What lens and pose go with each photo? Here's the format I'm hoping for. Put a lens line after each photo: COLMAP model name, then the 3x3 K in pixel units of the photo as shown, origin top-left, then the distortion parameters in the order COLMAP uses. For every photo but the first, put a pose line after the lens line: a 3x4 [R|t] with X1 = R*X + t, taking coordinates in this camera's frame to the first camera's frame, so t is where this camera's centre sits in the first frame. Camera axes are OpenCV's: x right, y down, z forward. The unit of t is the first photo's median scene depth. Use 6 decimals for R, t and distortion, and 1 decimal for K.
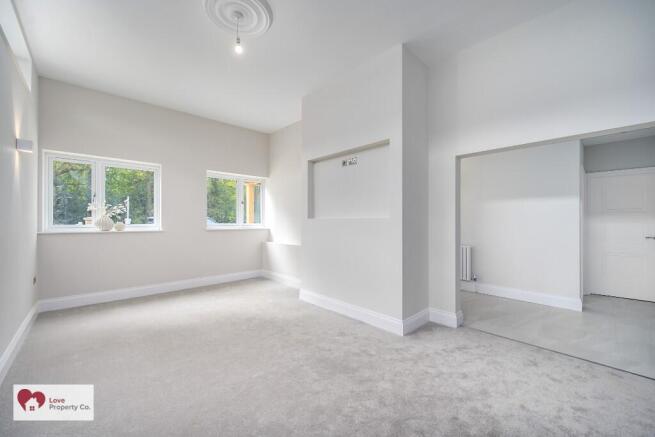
lens RADIAL K [[259.9, 0, 328.8], [0, 259.9, 221.5], [0, 0, 1]] dist [-0.001607, 0.000186]
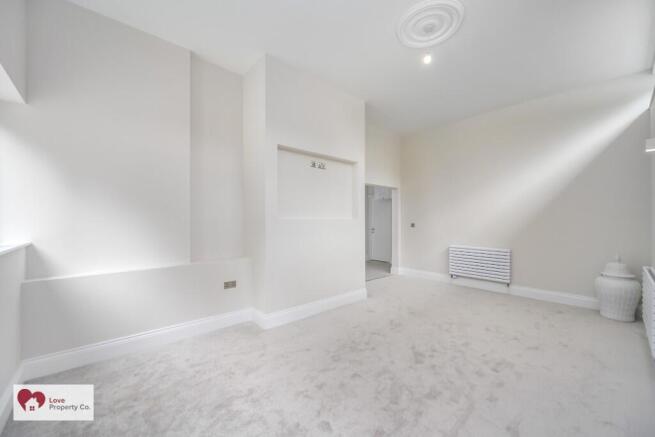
lens RADIAL K [[259.9, 0, 327.6], [0, 259.9, 219.0], [0, 0, 1]] dist [-0.001607, 0.000186]
pose [[0.032898, -0.000124, 0.999459, -0.950134], [-0.002564, 0.999997, 0.000209, -0.015363], [-0.999455, -0.002570, 0.032897, 0.926954]]
